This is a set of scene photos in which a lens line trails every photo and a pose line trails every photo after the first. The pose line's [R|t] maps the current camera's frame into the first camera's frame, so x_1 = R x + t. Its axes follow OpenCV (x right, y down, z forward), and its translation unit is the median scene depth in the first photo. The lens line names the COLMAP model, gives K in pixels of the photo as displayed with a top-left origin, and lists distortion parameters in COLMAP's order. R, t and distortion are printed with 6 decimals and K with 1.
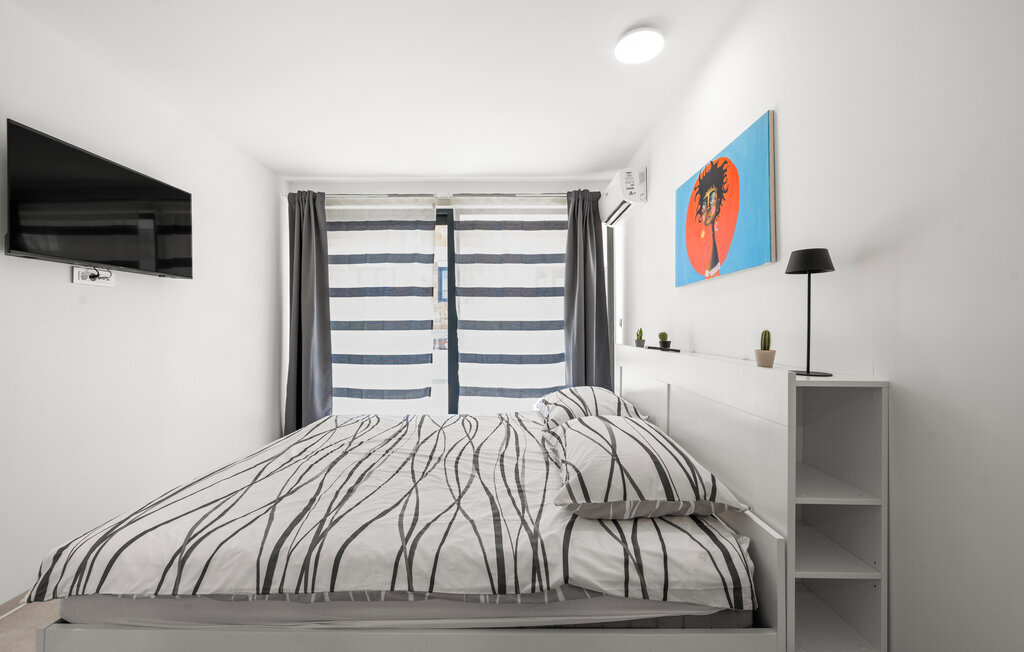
lens RADIAL K [[414.9, 0, 511.2], [0, 414.9, 328.5], [0, 0, 1]] dist [0.000309, 0.000622]
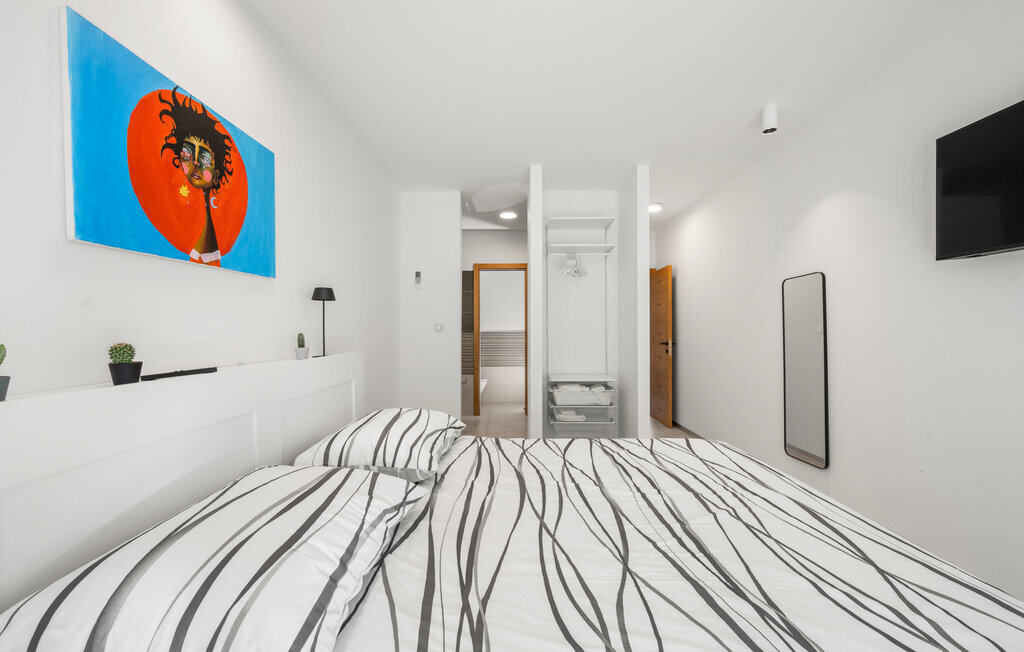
lens RADIAL K [[414.9, 0, 512.6], [0, 414.9, 326.9], [0, 0, 1]] dist [0.000309, 0.000622]
pose [[-0.999991, 0.004063, -0.000939, -0.065395], [0.004062, 0.999991, 0.001250, -0.010752], [0.000944, 0.001246, -0.999999, 1.842026]]
